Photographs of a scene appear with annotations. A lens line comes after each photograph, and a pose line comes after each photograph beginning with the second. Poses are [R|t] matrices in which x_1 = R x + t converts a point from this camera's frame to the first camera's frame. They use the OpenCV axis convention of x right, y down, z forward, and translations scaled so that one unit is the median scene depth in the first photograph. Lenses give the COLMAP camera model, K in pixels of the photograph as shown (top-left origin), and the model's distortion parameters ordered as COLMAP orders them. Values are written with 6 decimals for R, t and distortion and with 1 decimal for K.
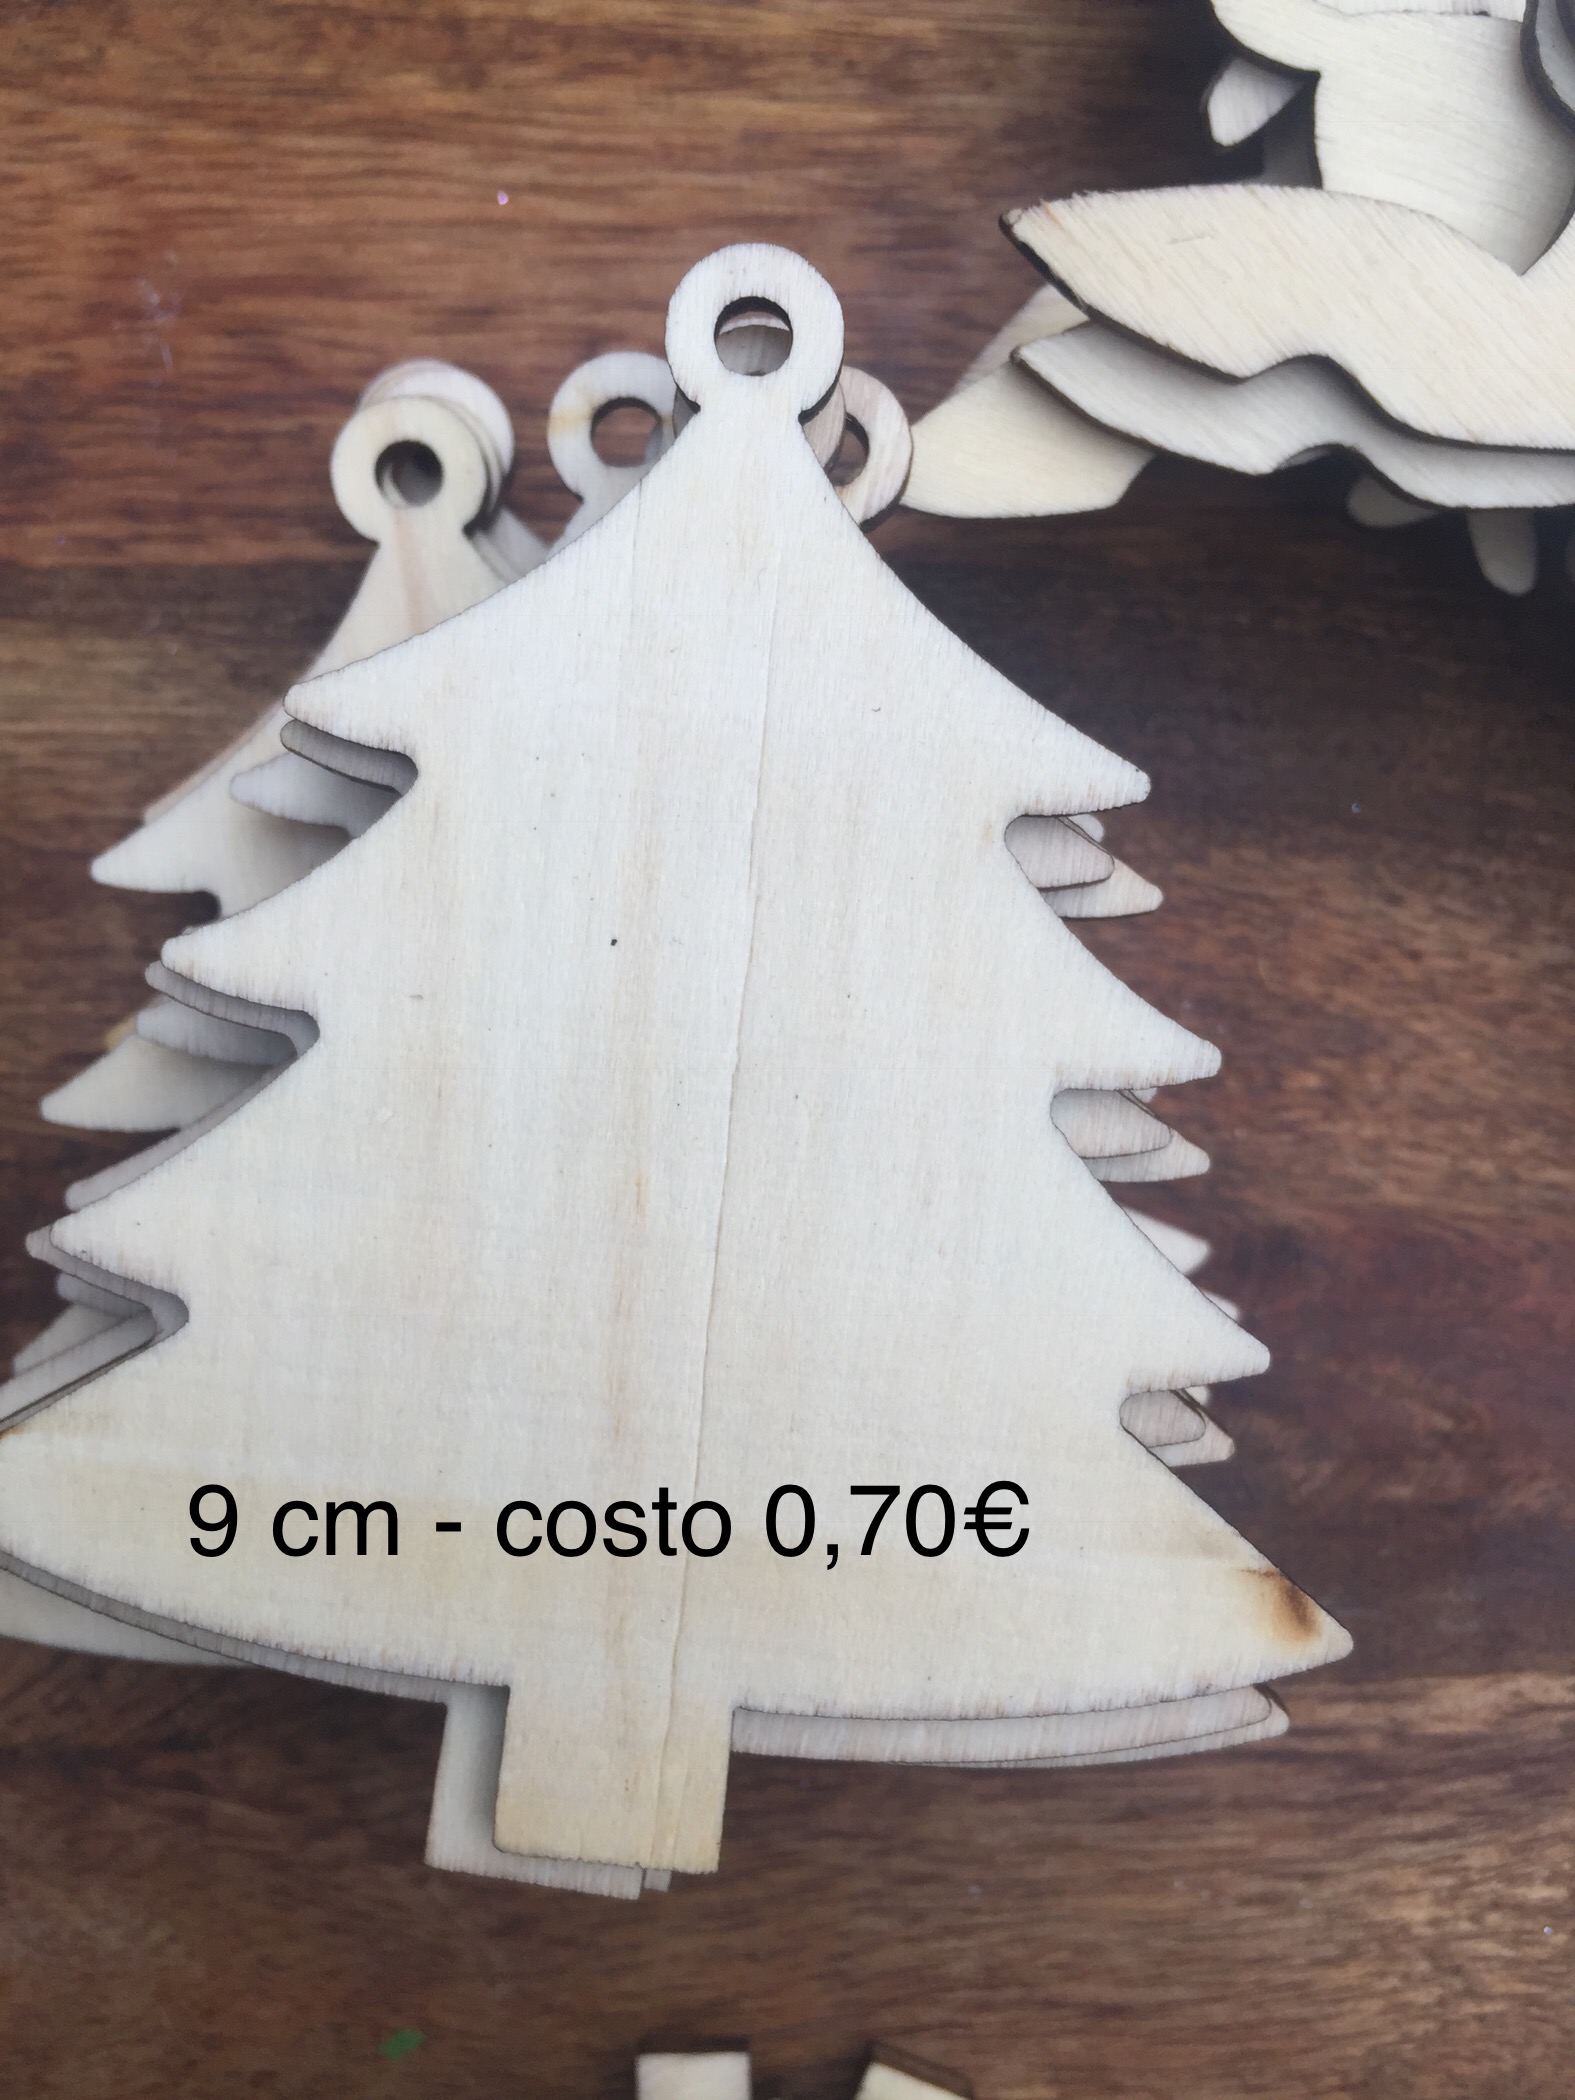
lens RADIAL K [[1842.4, 0, 790.7], [0, 1842.4, 1053.3], [0, 0, 1]] dist [0.055775, -0.098013]
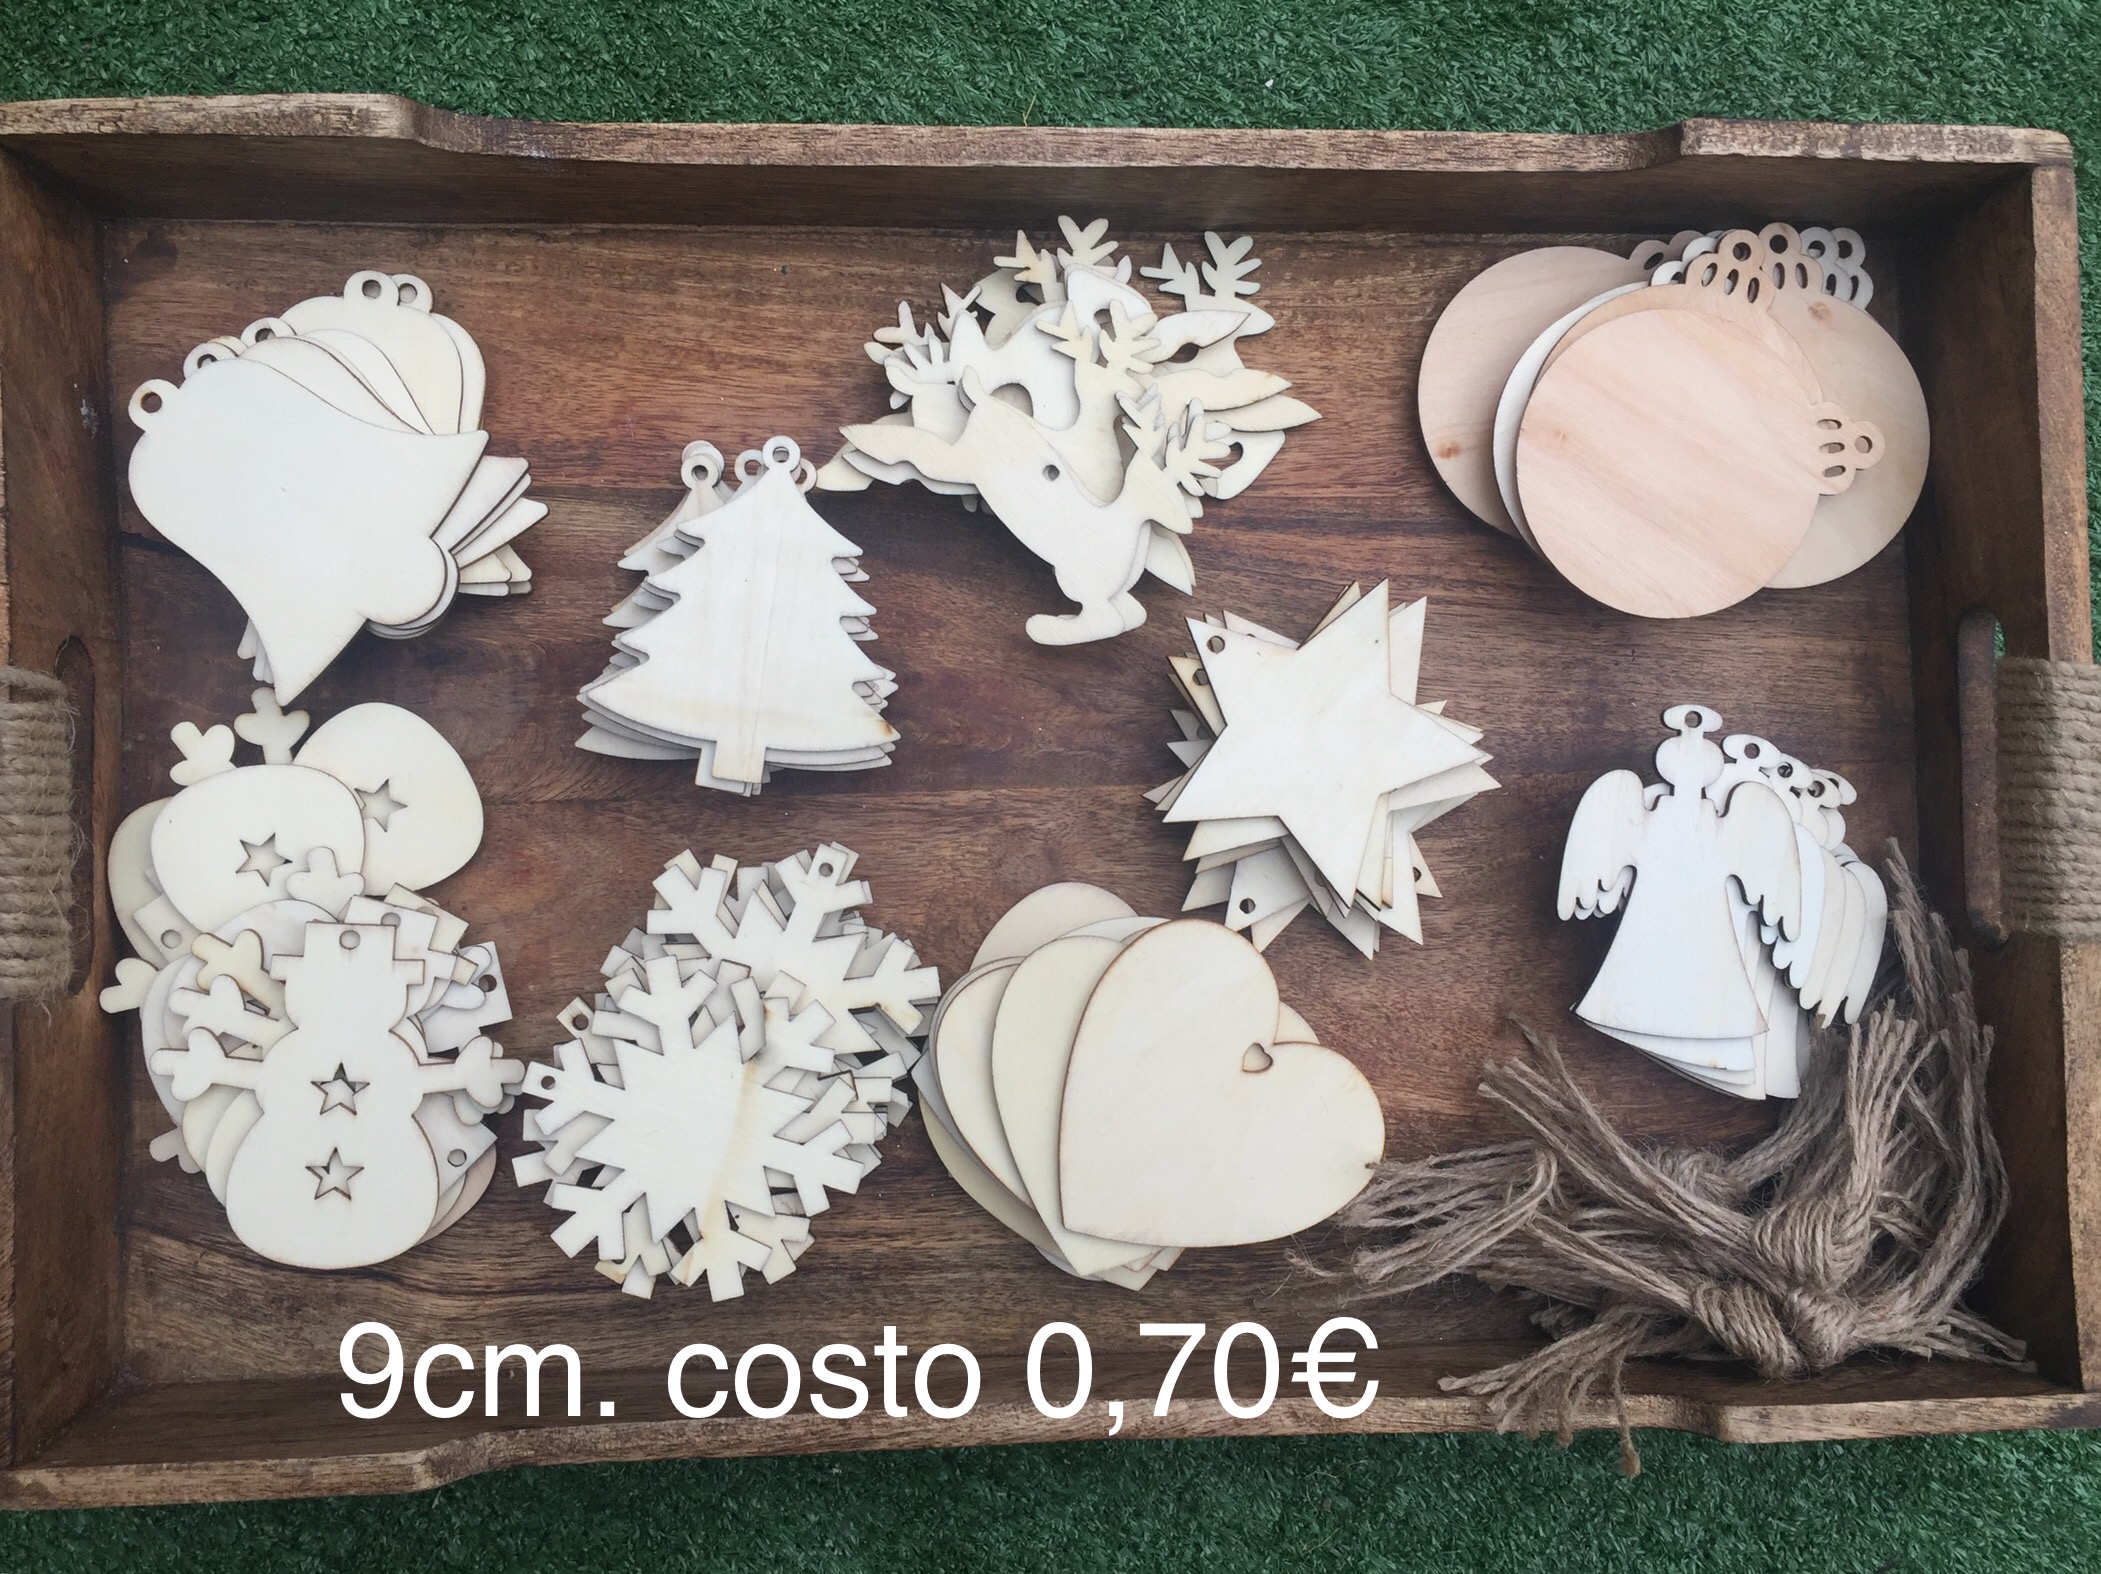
lens RADIAL K [[1843.2, 0, 1020.2], [0, 1843.2, 734.6], [0, 0, 1]] dist [0.055775, -0.098013]
pose [[0.996826, 0.034065, 0.071961, 0.209466], [-0.028359, 0.996481, -0.078875, 0.521527], [-0.074395, 0.076584, 0.994284, -2.814165]]
